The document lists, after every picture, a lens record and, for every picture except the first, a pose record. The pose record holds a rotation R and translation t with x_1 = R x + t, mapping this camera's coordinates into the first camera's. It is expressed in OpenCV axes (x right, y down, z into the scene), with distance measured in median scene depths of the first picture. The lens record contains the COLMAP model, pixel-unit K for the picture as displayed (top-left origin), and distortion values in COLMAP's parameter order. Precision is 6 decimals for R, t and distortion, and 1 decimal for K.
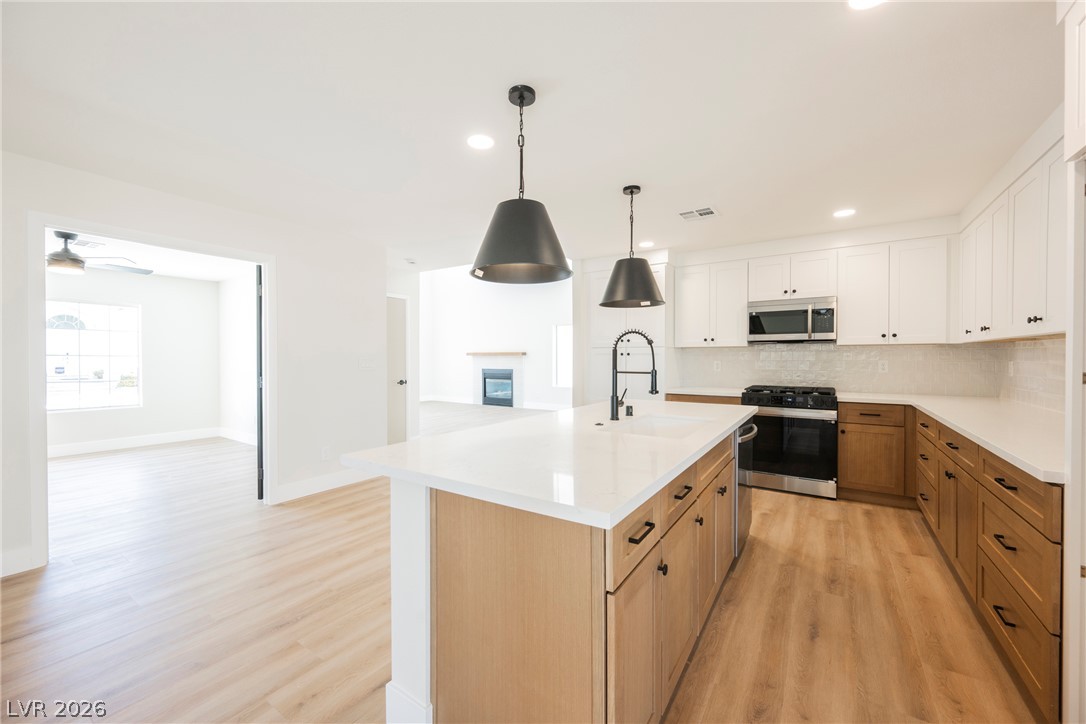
lens RADIAL K [[425.6, 0, 543.7], [0, 425.6, 362.2], [0, 0, 1]] dist [-0.002249, 0.001425]
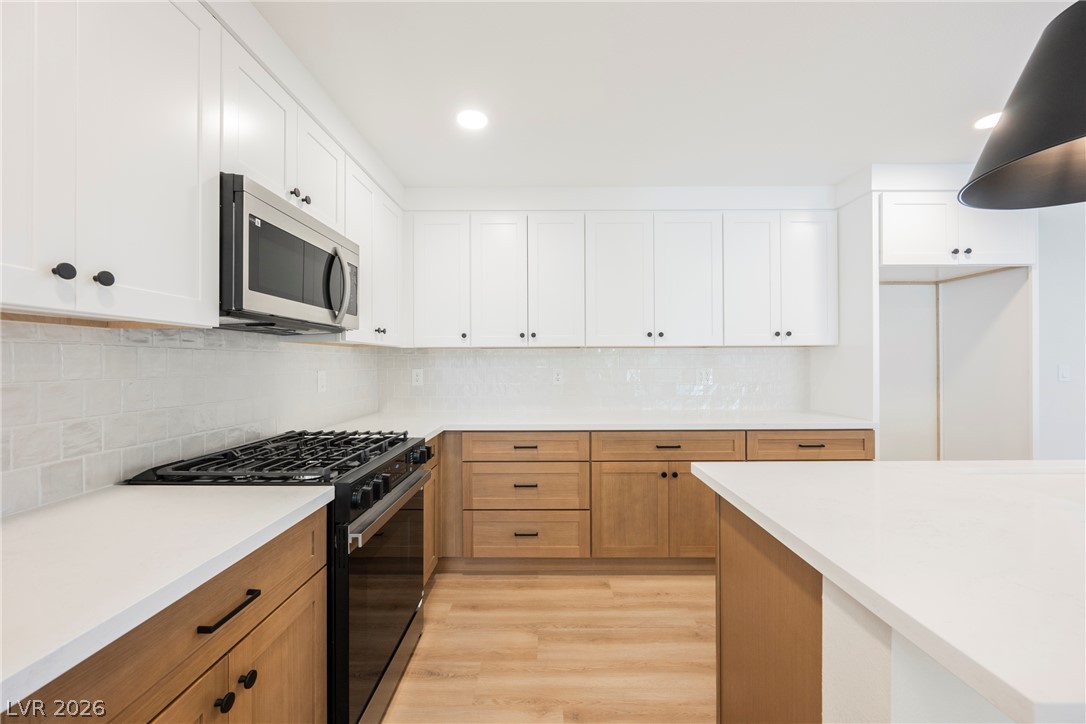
lens RADIAL K [[425.6, 0, 553.7], [0, 425.6, 358.6], [0, 0, 1]] dist [-0.002249, 0.001425]
pose [[-0.555041, 0.003292, 0.831816, 0.182229], [0.012831, 0.999907, 0.004605, -0.025643], [-0.831724, 0.013229, -0.555032, 1.437737]]
